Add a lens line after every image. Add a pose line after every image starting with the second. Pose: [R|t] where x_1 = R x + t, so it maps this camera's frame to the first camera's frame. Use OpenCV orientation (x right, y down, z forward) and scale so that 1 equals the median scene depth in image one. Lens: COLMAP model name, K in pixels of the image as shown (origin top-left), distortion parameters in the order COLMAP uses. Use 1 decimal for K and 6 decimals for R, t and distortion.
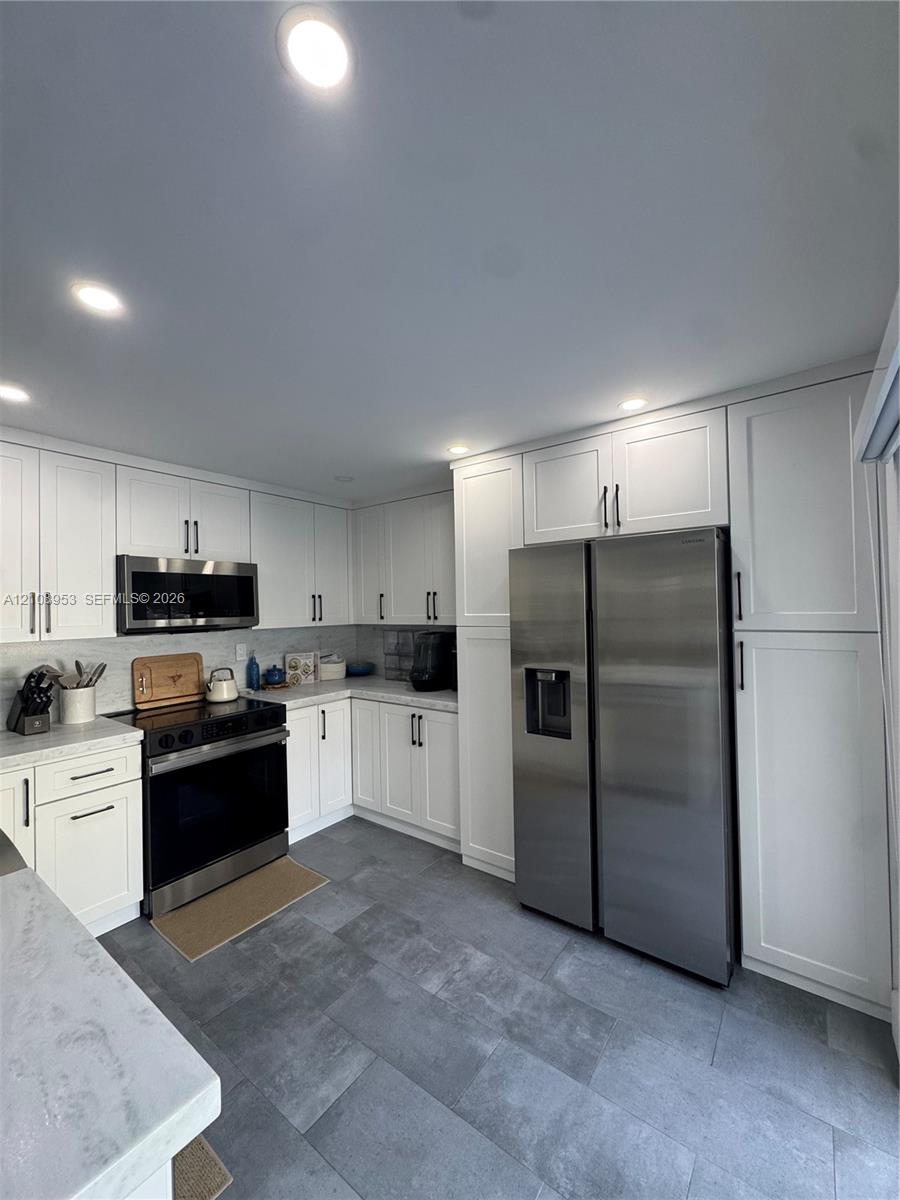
lens RADIAL K [[479.8, 0, 445.9], [0, 479.8, 600.9], [0, 0, 1]] dist [-0.008662, 0.002821]
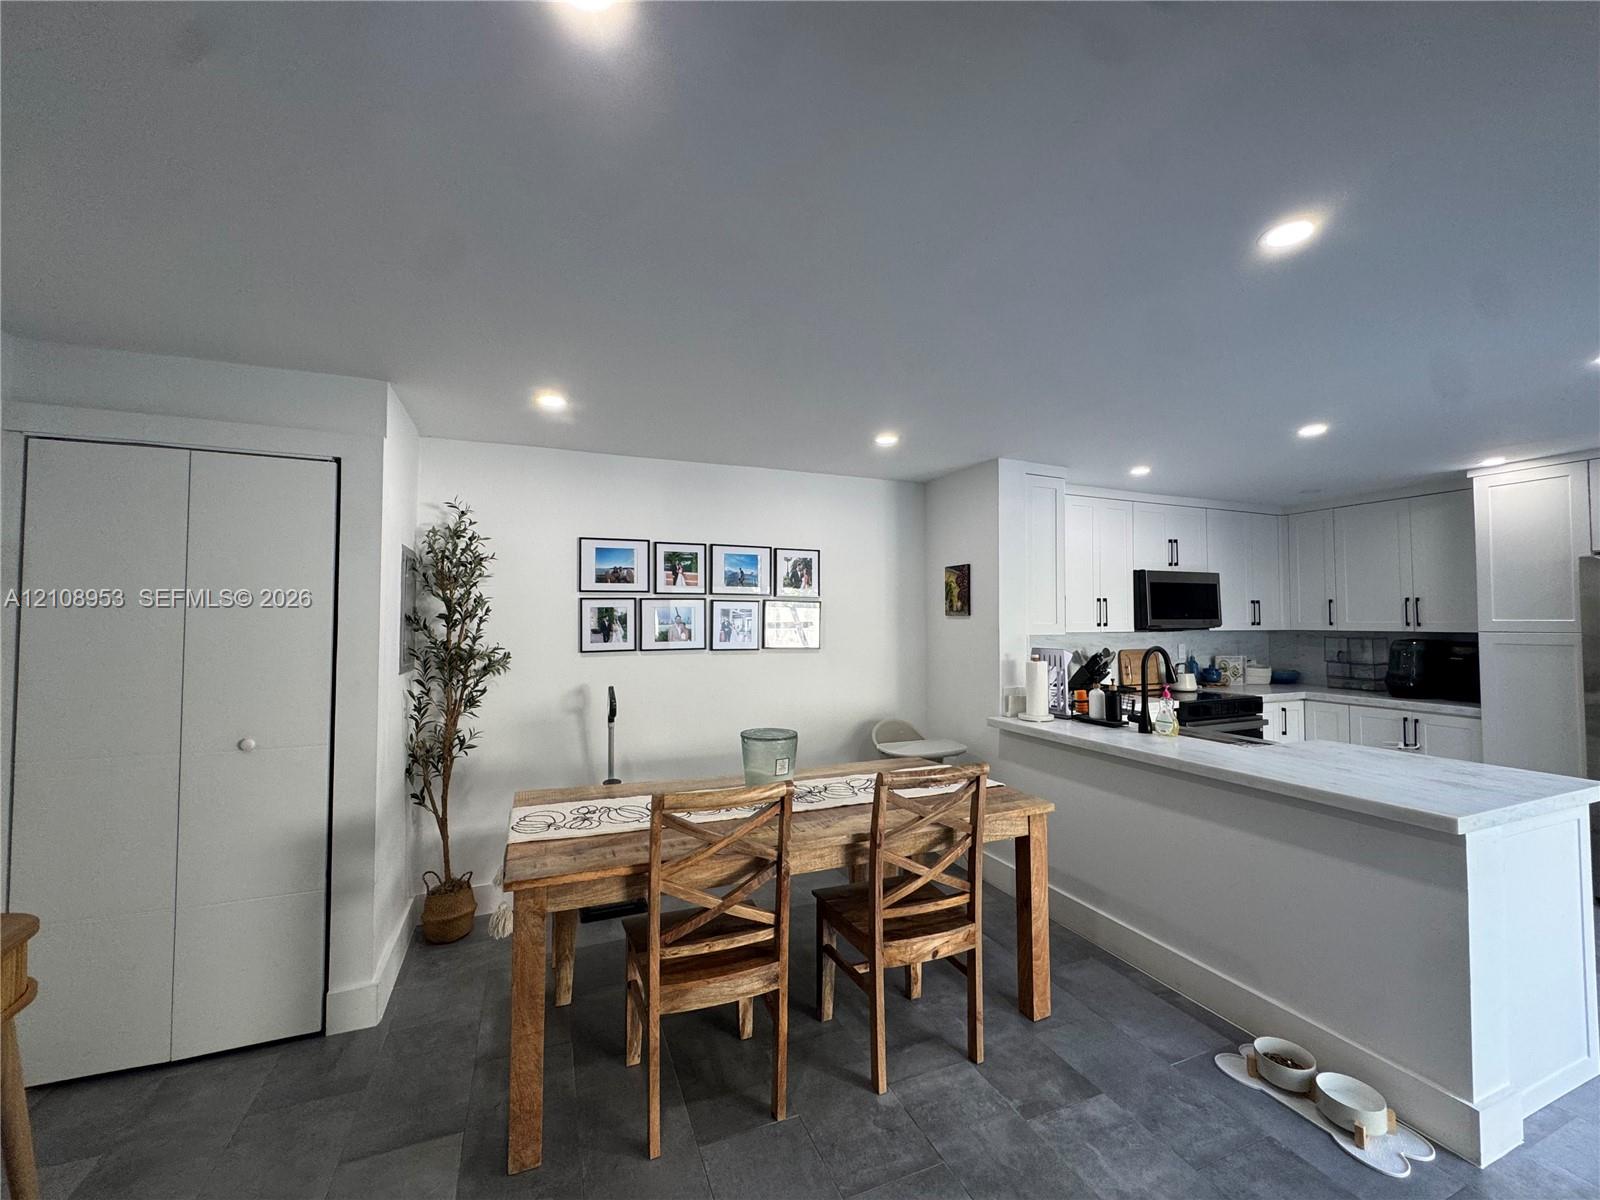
lens RADIAL K [[639.7, 0, 799.1], [0, 639.7, 597.6], [0, 0, 1]] dist [-0.008662, 0.002821]
pose [[0.855482, 0.002417, -0.517828, -0.425700], [-0.008569, 0.999918, -0.009489, 0.004048], [0.517762, 0.012555, 0.855432, -0.746961]]
